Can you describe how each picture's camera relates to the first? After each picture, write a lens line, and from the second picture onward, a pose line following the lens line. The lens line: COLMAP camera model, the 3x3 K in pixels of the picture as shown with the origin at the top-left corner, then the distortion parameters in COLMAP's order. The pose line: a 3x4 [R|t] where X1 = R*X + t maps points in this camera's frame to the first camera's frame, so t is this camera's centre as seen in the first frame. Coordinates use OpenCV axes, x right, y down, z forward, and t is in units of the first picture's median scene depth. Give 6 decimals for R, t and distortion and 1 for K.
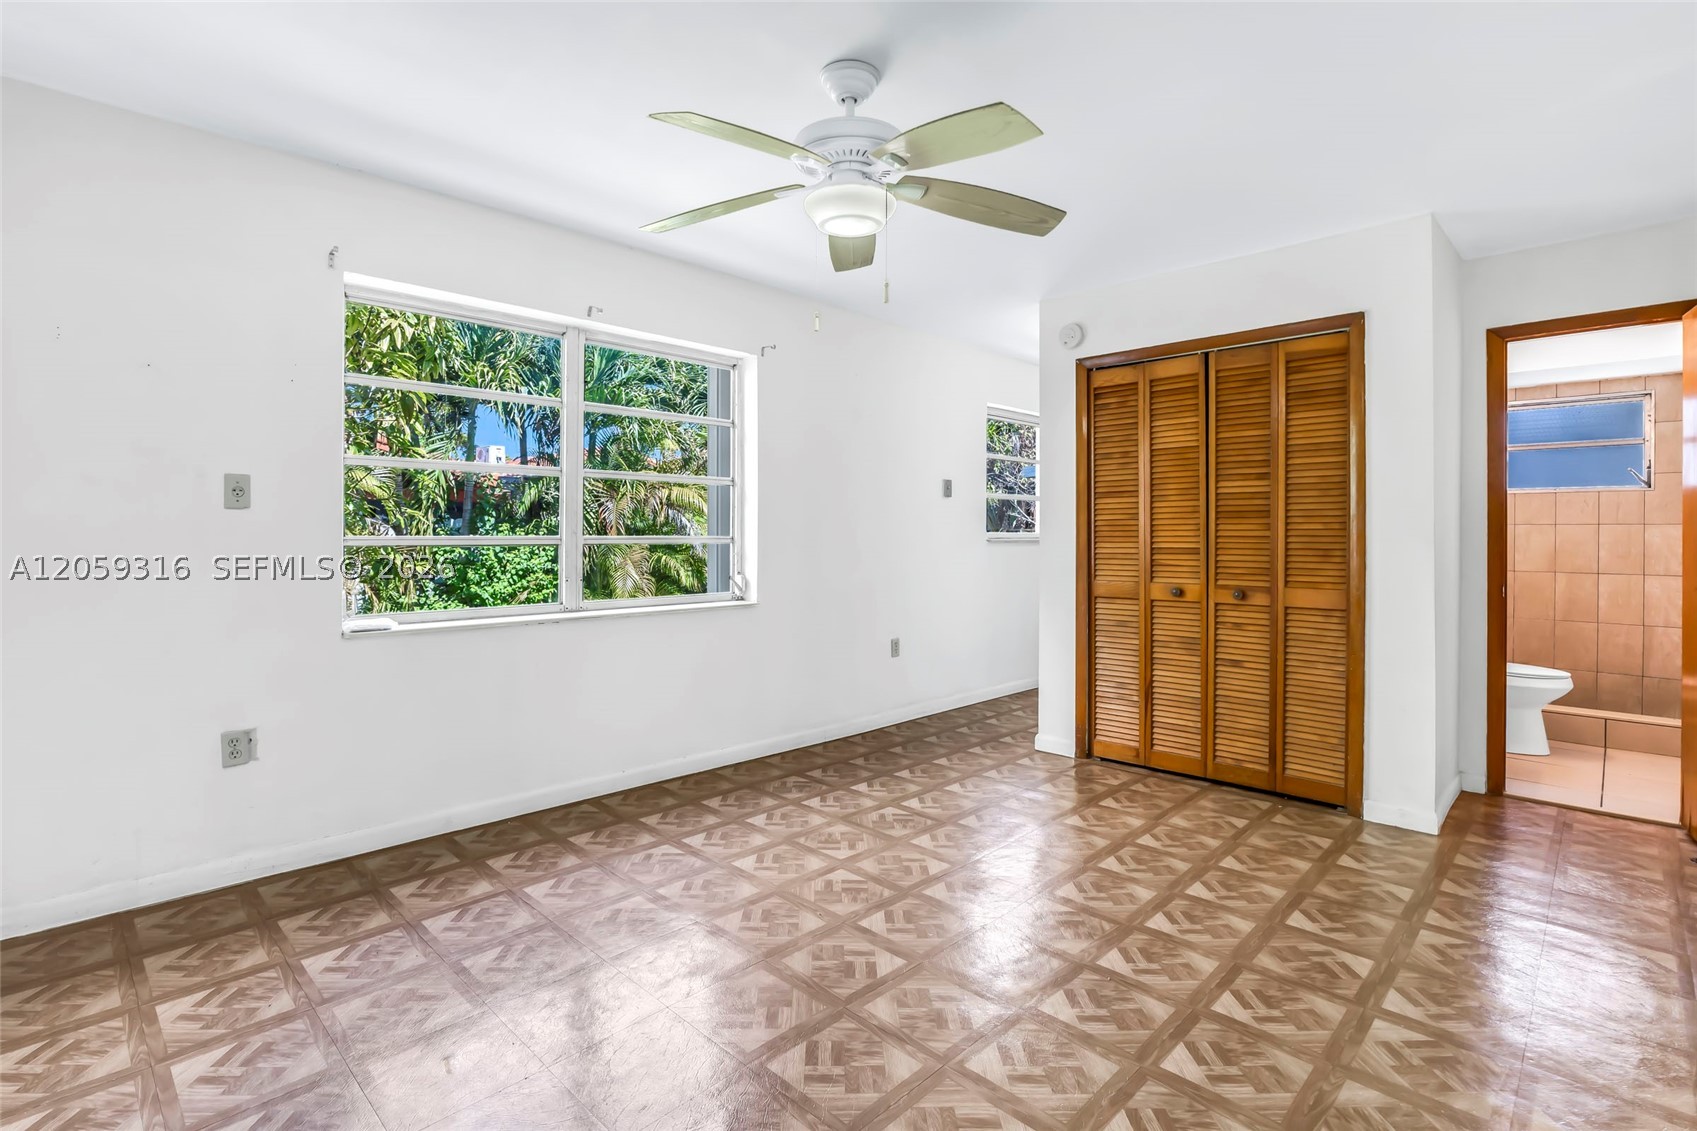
lens RADIAL K [[801.2, 0, 848.1], [0, 801.2, 535.7], [0, 0, 1]] dist [-0.015860, 0.000450]
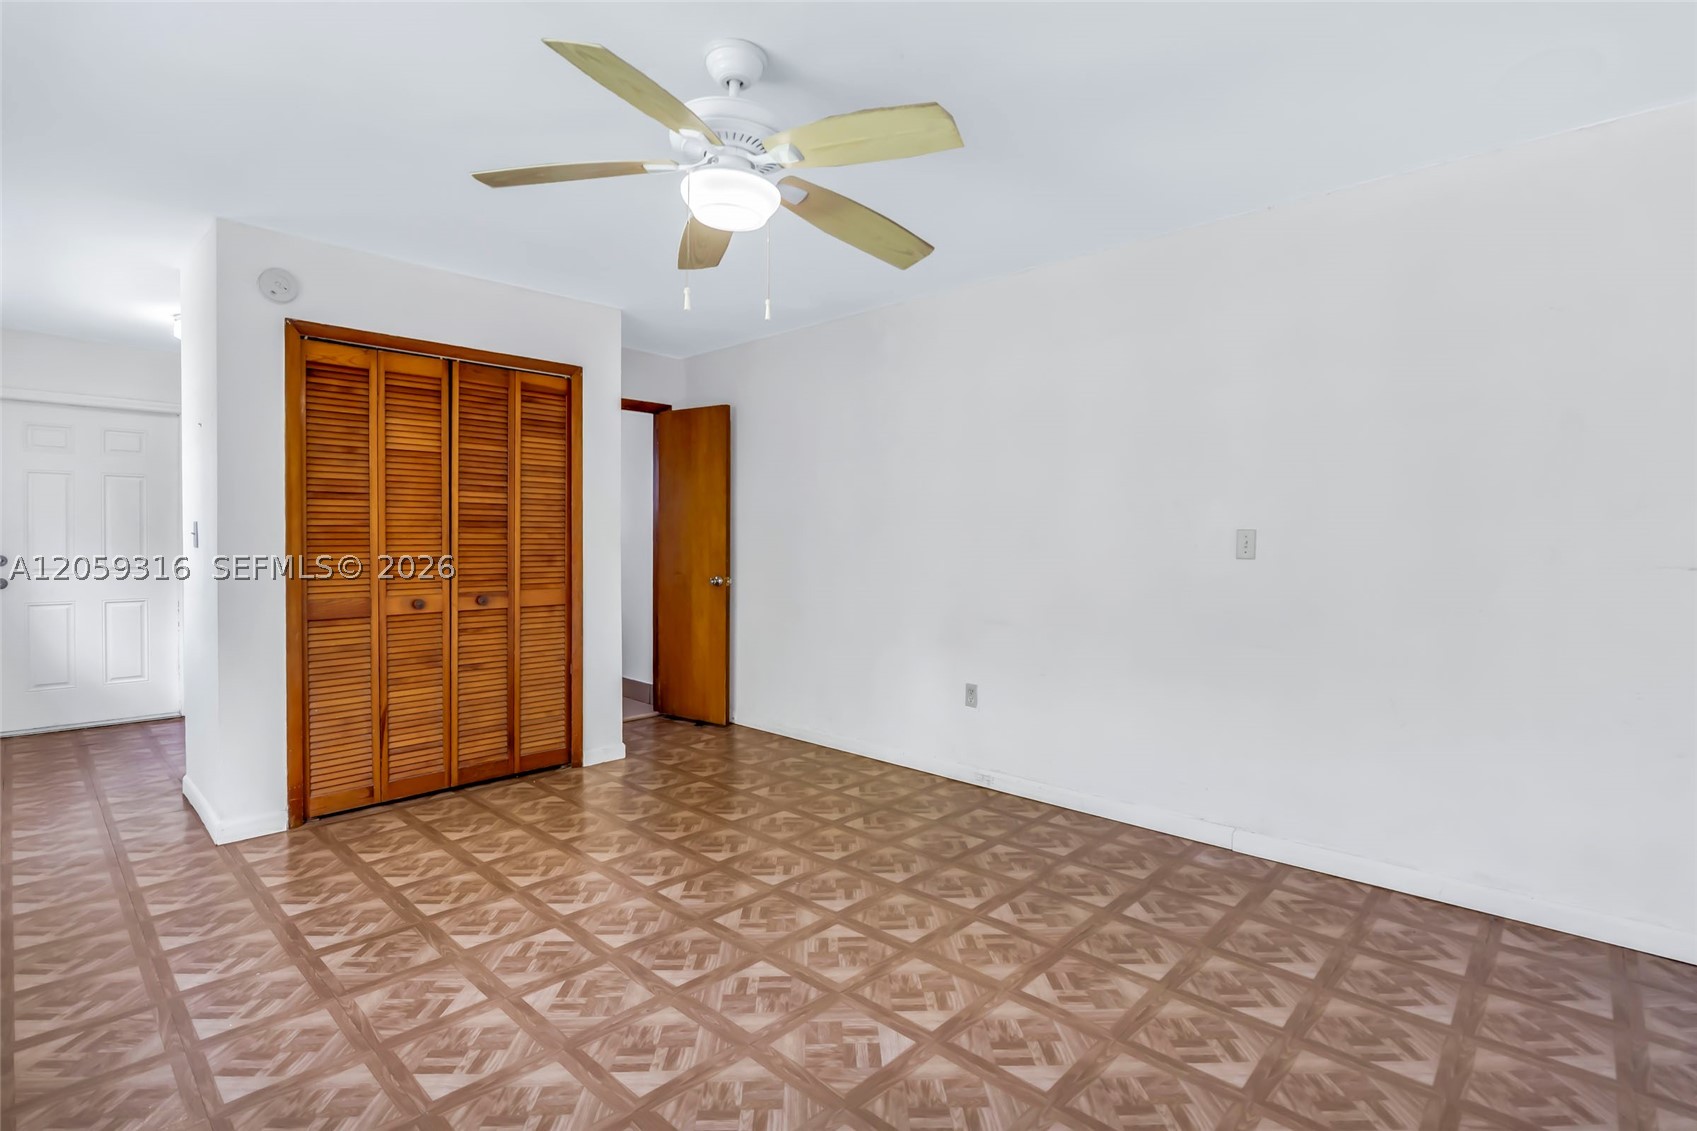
lens RADIAL K [[801.0, 0, 839.8], [0, 801.0, 546.4], [0, 0, 1]] dist [-0.005392, 0.000141]
pose [[-0.007097, -0.009798, 0.999927, -0.580931], [-0.001932, 0.999950, 0.009785, -0.008460], [-0.999973, -0.001862, -0.007116, 0.548662]]
